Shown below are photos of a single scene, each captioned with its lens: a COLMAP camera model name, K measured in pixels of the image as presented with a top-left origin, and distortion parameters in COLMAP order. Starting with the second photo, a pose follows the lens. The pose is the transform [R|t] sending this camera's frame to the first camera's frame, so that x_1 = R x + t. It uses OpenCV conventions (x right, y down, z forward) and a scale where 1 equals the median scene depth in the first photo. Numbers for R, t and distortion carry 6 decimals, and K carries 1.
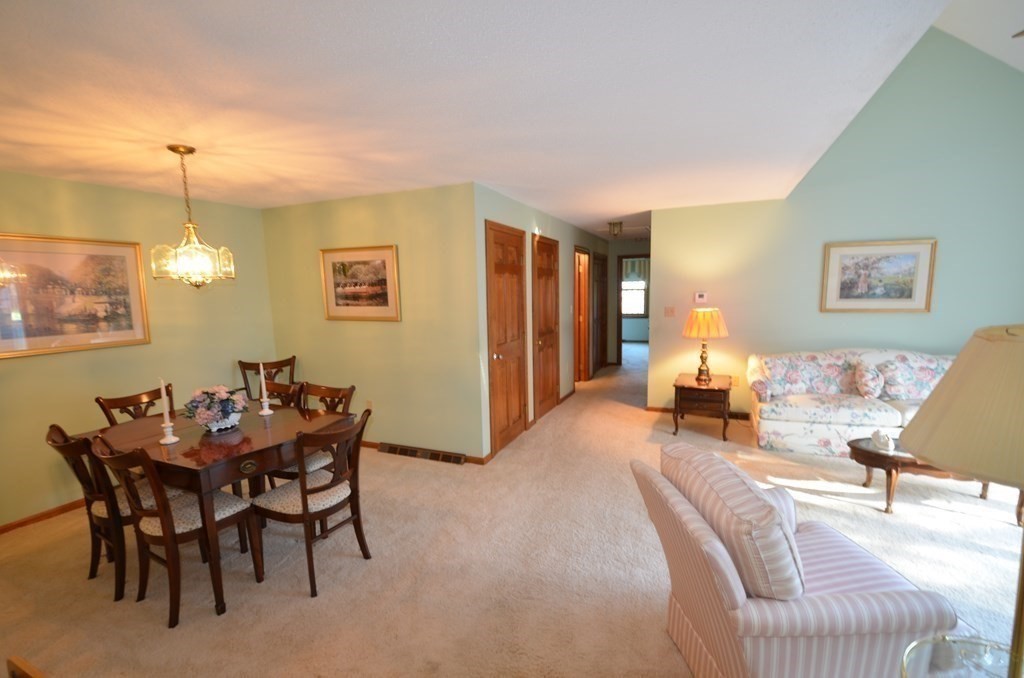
lens RADIAL K [[450.8, 0, 513.4], [0, 450.8, 350.3], [0, 0, 1]] dist [0.012908, -0.021448]
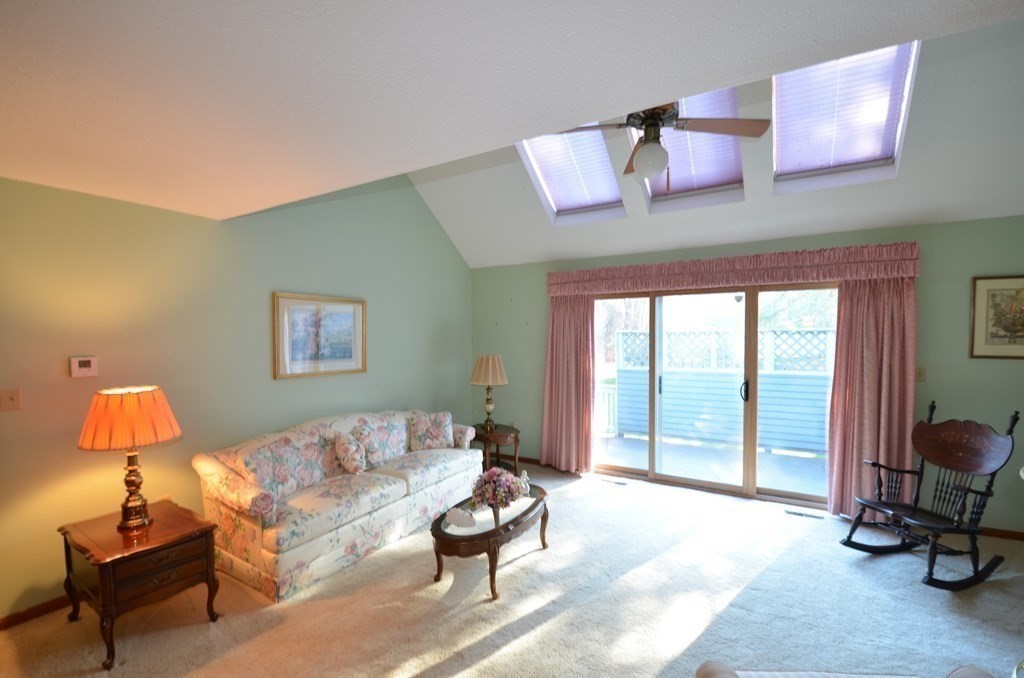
lens RADIAL K [[450.8, 0, 513.4], [0, 450.8, 350.3], [0, 0, 1]] dist [0.012908, -0.021448]
pose [[0.132430, -0.005367, 0.991178, -0.029788], [0.137697, 0.990389, -0.013035, -0.072741], [-0.981581, 0.138208, 0.131897, 0.530176]]
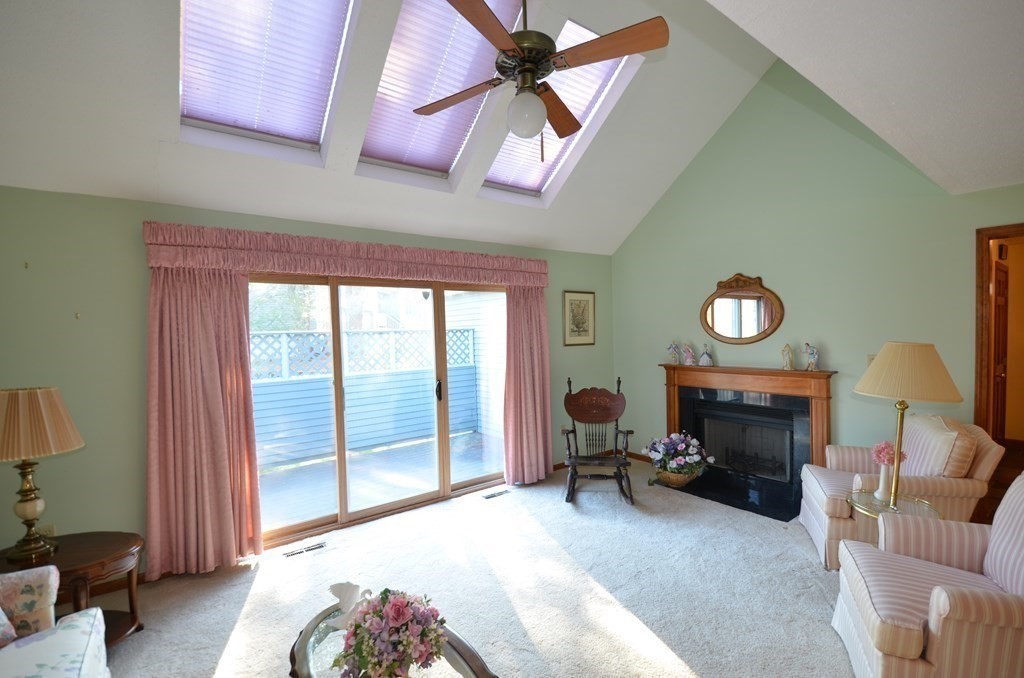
lens RADIAL K [[450.8, 0, 513.4], [0, 450.8, 350.3], [0, 0, 1]] dist [0.012908, -0.021448]
pose [[-0.871552, 0.030279, 0.489367, 0.395936], [0.116601, 0.982257, 0.146888, -0.131547], [-0.476236, 0.185081, -0.859619, 0.892602]]
